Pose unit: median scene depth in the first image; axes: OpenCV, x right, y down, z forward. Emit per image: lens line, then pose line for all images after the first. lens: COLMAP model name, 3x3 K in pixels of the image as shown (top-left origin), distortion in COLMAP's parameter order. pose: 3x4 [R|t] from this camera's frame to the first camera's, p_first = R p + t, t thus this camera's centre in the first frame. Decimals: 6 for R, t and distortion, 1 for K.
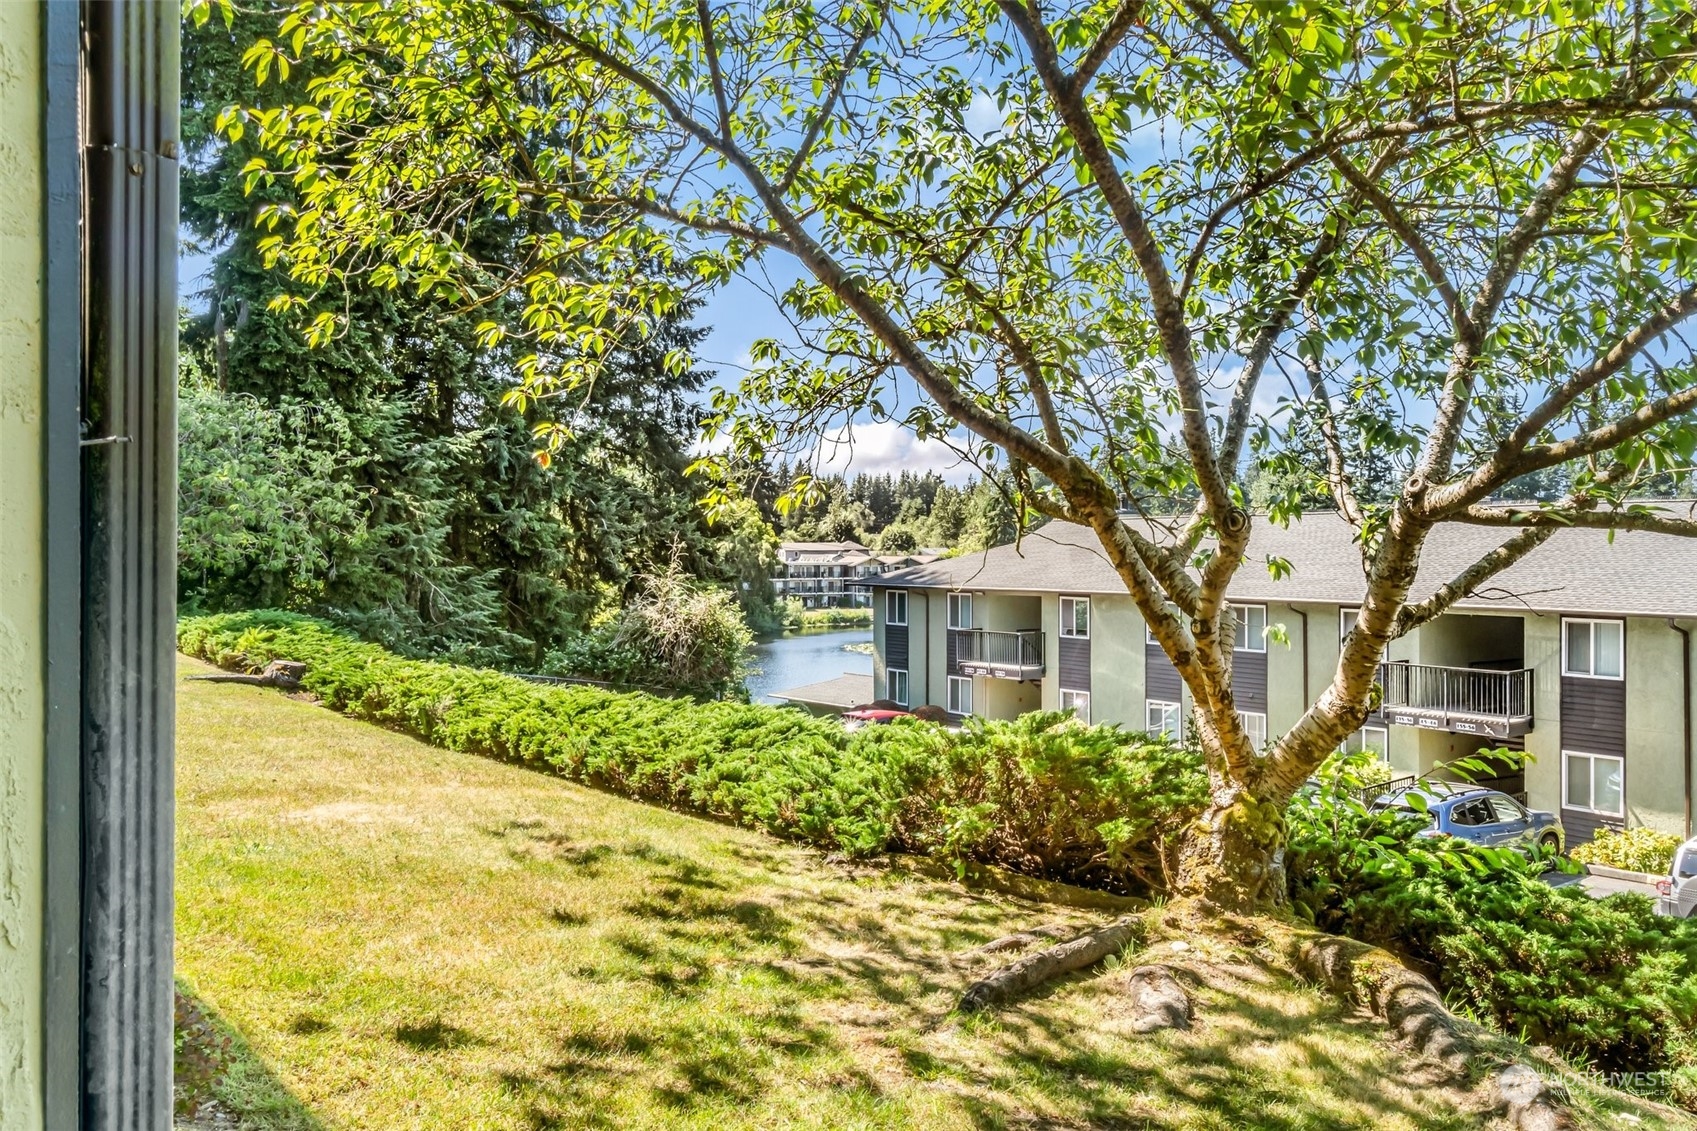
lens RADIAL K [[1337.0, 0, 887.3], [0, 1337.0, 504.3], [0, 0, 1]] dist [-0.000884, -0.009913]
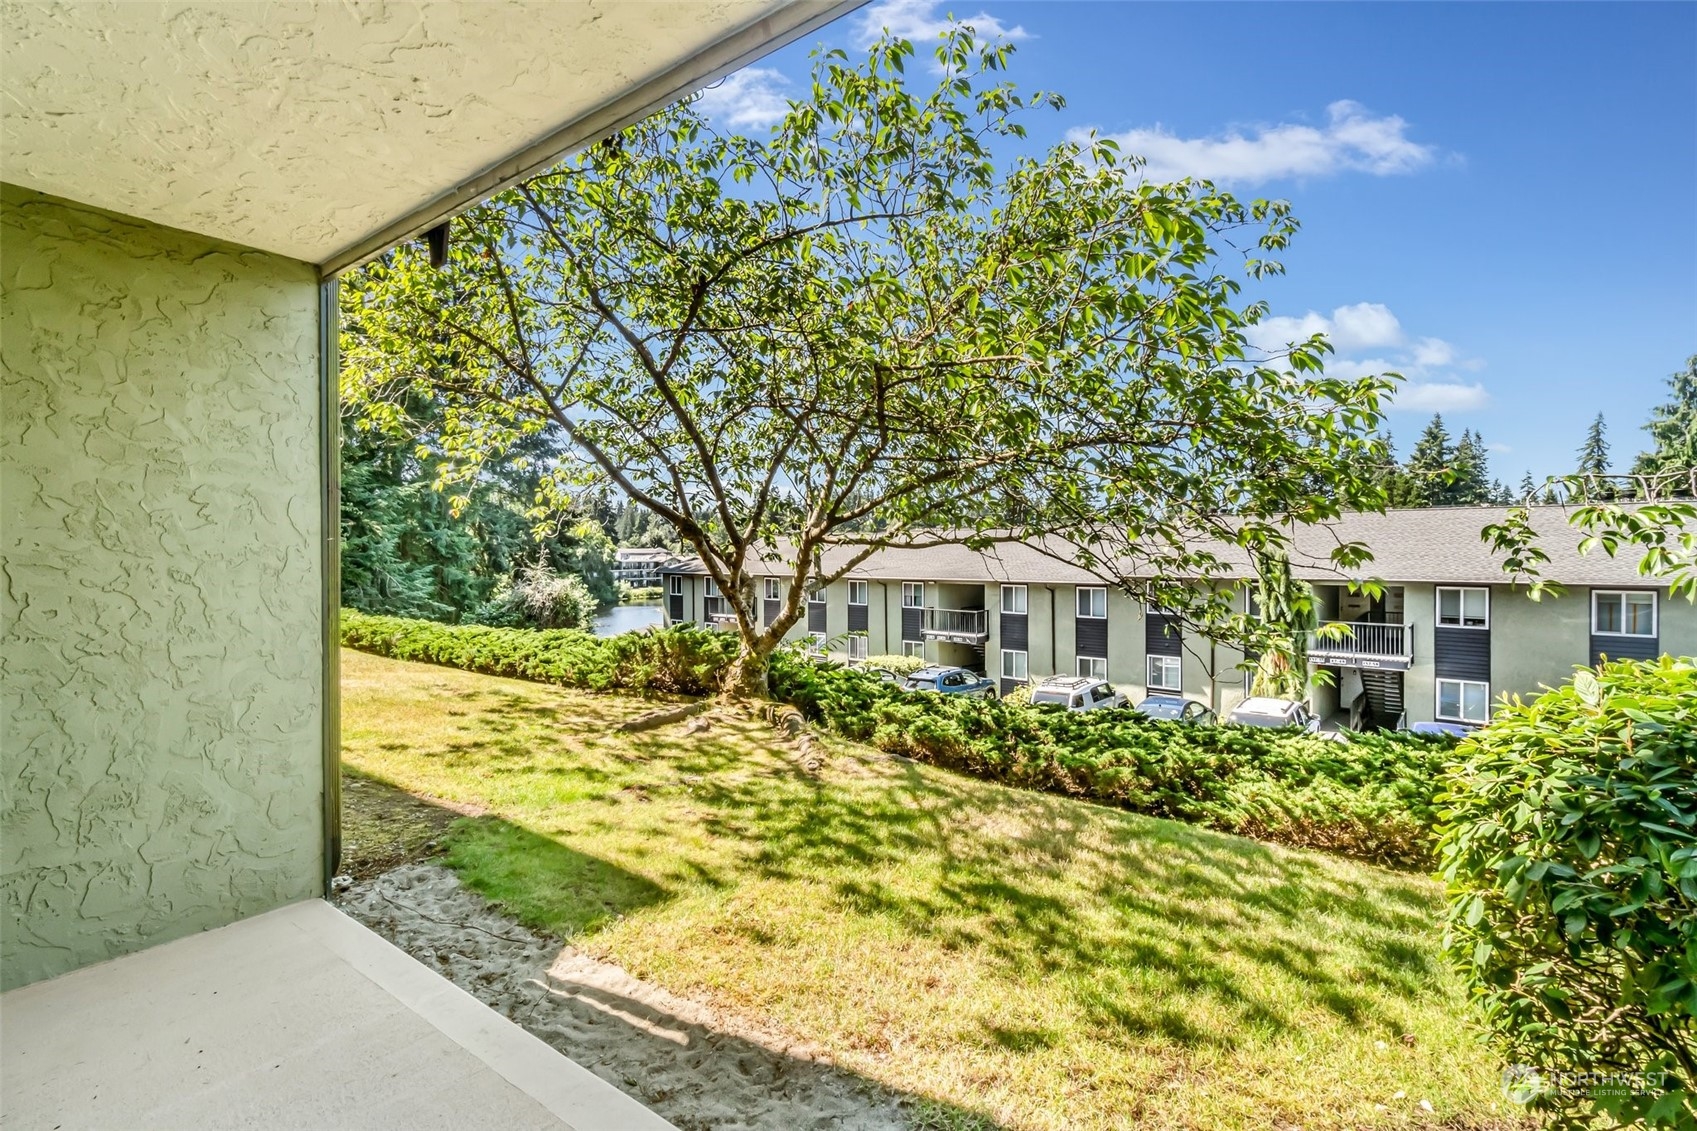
lens RADIAL K [[768.6, 0, 851.2], [0, 768.6, 542.2], [0, 0, 1]] dist [-0.005187, -0.000322]
pose [[0.976781, -0.002711, 0.214223, 0.031542], [-0.001819, 0.999779, 0.020947, -0.003727], [-0.214232, -0.020850, 0.976560, -0.094831]]
